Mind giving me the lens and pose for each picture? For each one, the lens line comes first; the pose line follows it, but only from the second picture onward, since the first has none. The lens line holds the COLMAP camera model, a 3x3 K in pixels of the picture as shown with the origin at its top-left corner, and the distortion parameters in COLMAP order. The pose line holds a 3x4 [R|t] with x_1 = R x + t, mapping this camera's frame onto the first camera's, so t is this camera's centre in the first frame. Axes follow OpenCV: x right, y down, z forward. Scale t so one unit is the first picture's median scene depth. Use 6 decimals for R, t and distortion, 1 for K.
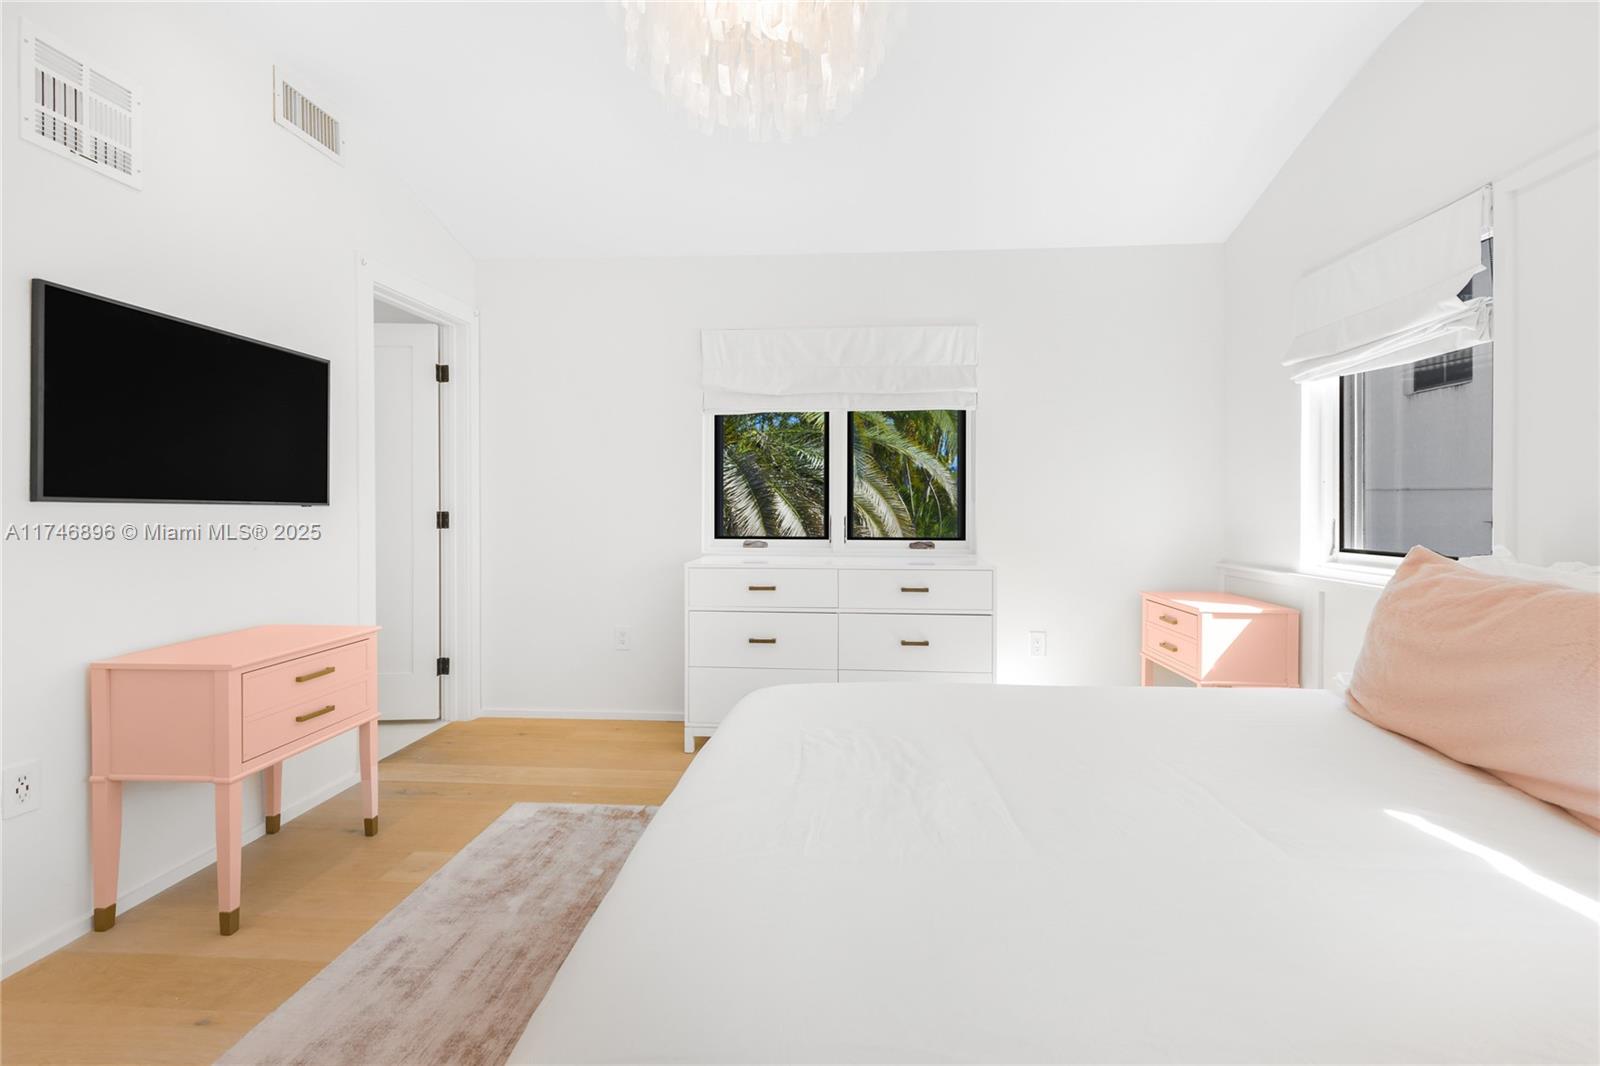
lens RADIAL K [[721.2, 0, 799.4], [0, 721.2, 515.4], [0, 0, 1]] dist [0.007151, 0.000252]
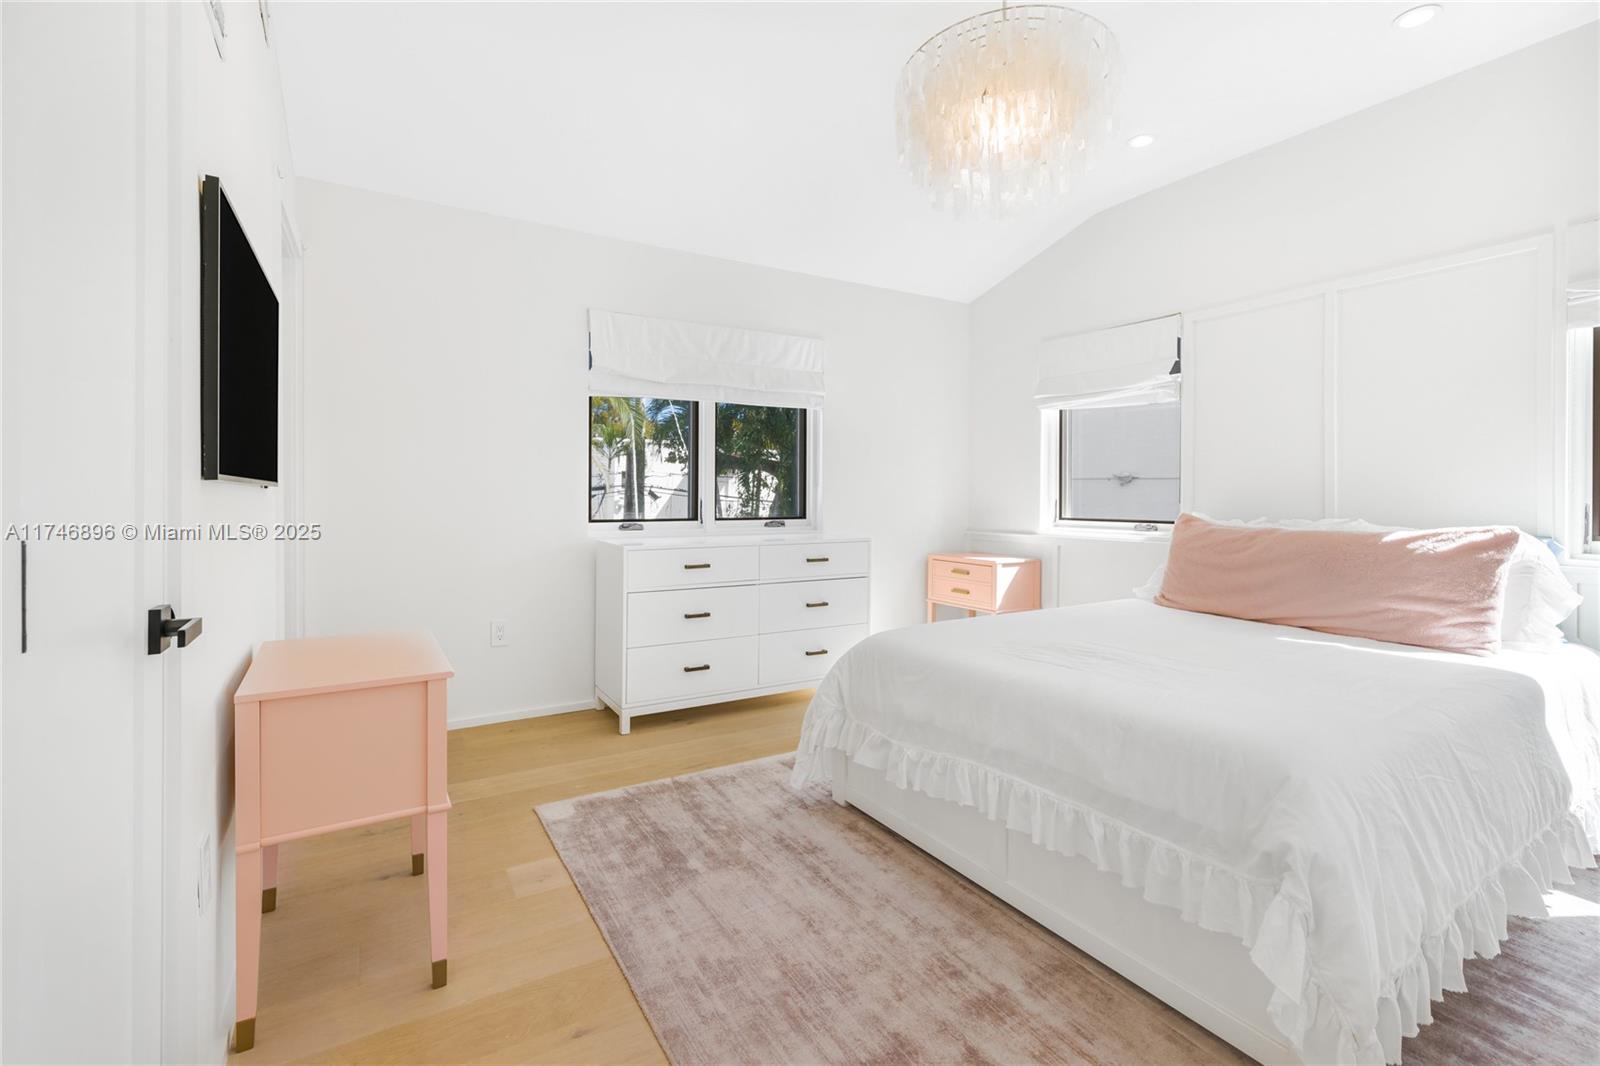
lens RADIAL K [[727.2, 0, 806.8], [0, 727.2, 506.6], [0, 0, 1]] dist [0.004956, -0.000620]
pose [[0.813526, -0.009651, 0.581449, -0.557933], [0.004392, 0.999936, 0.010452, 0.002207], [-0.581513, -0.005949, 0.813516, 0.030903]]
